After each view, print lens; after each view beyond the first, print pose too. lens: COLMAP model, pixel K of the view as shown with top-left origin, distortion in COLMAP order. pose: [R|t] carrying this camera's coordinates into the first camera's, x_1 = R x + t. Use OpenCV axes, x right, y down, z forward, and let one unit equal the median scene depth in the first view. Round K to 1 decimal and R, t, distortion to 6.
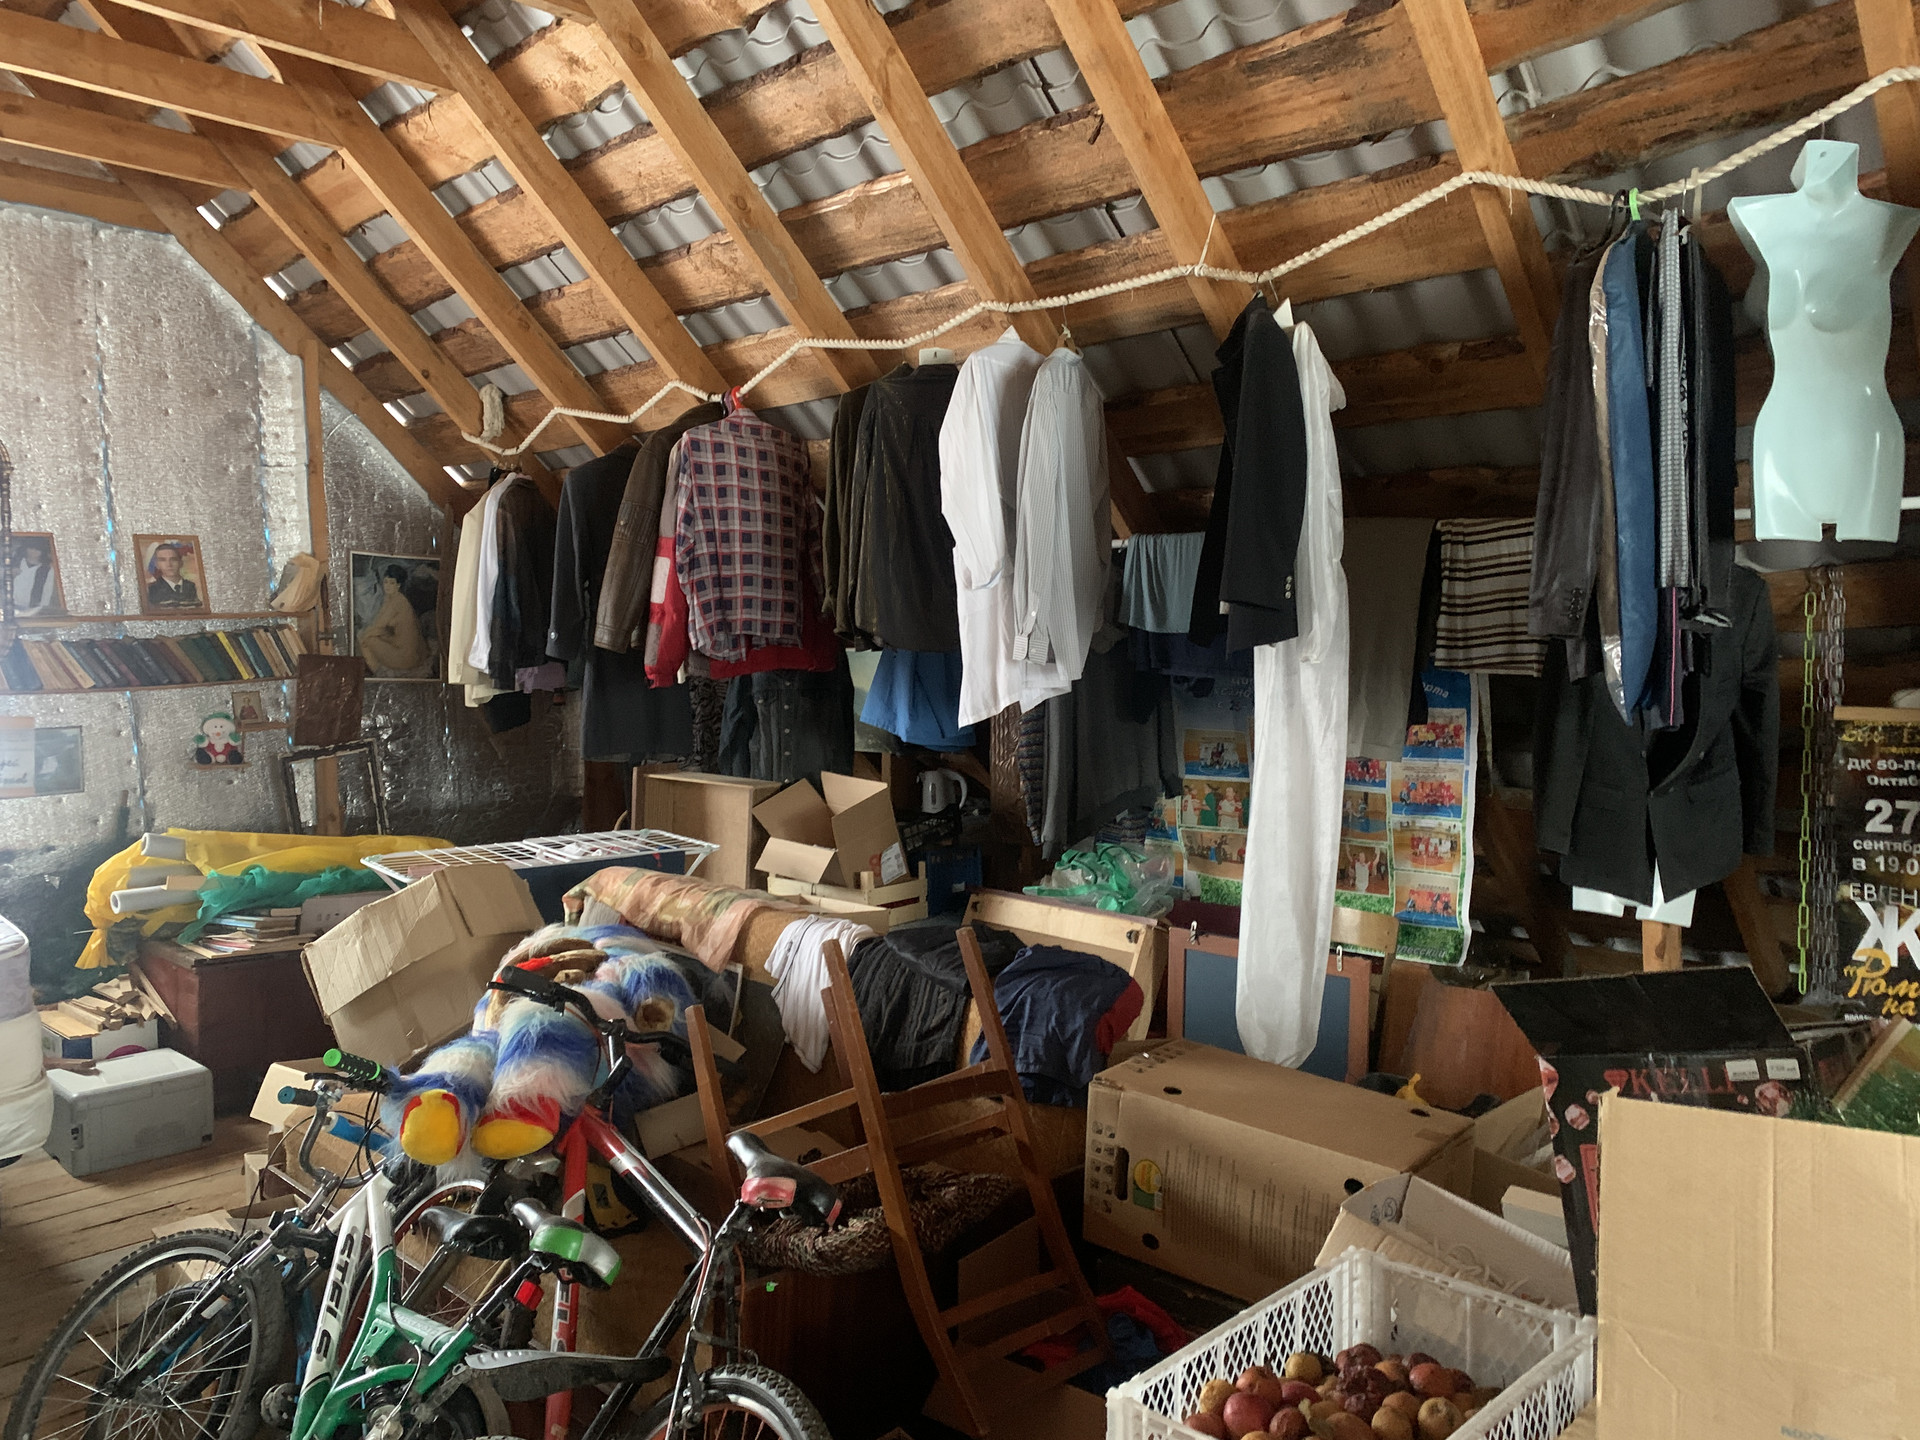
lens RADIAL K [[1451.1, 0, 947.2], [0, 1451.1, 710.9], [0, 0, 1]] dist [0.026785, -0.024659]
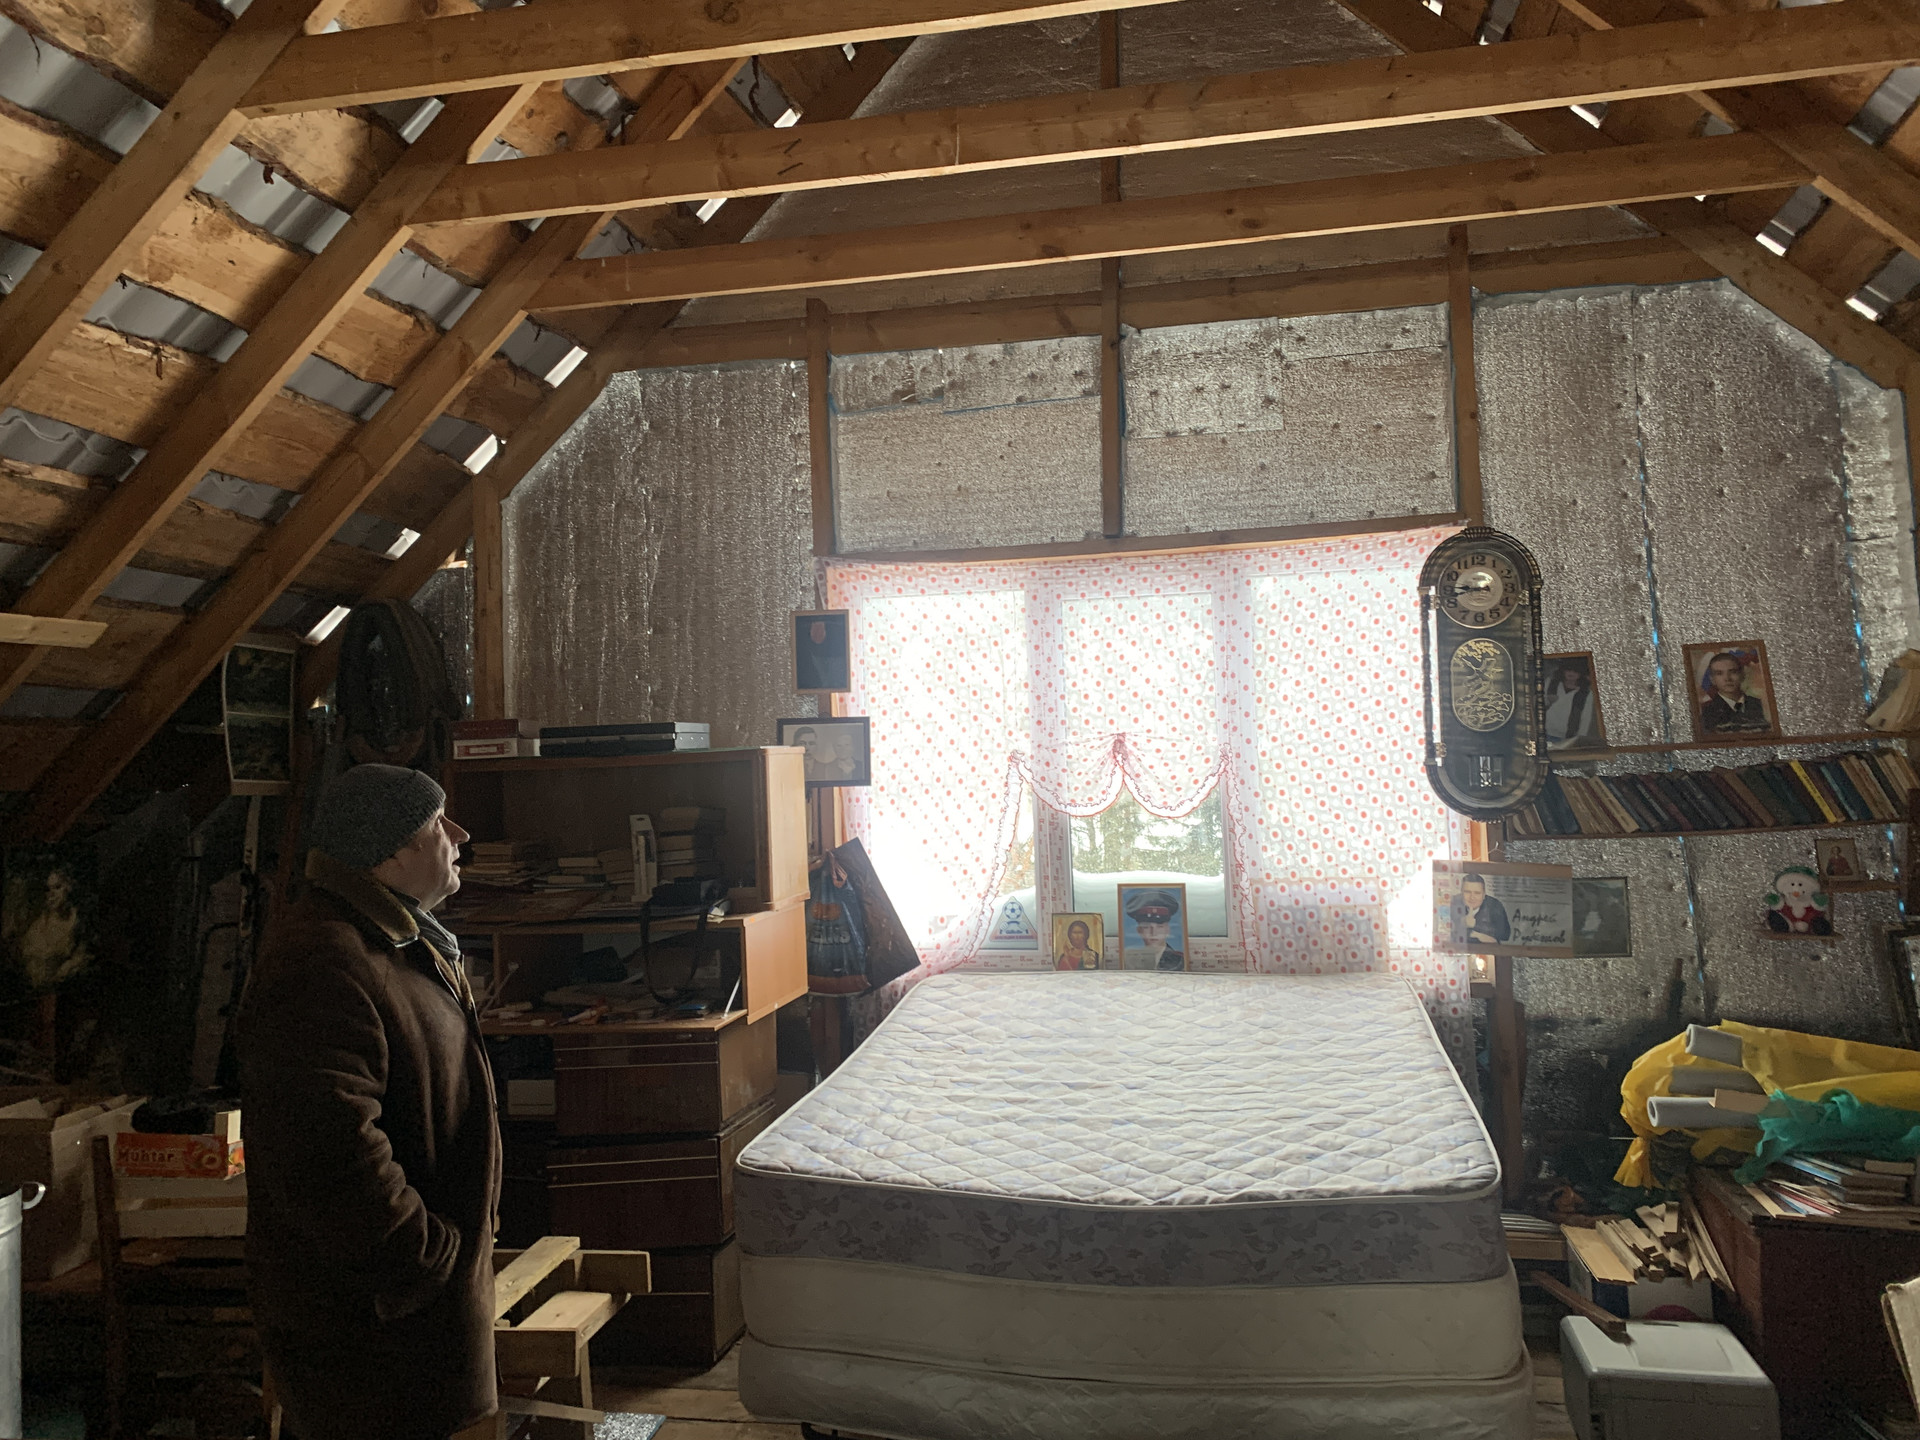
lens RADIAL K [[1451.1, 0, 949.8], [0, 1451.1, 700.6], [0, 0, 1]] dist [0.026785, -0.024659]
pose [[0.521840, -0.057961, -0.851072, -0.075031], [-0.019858, 0.996593, -0.080048, -0.015596], [0.852812, 0.058672, 0.518911, 0.222329]]
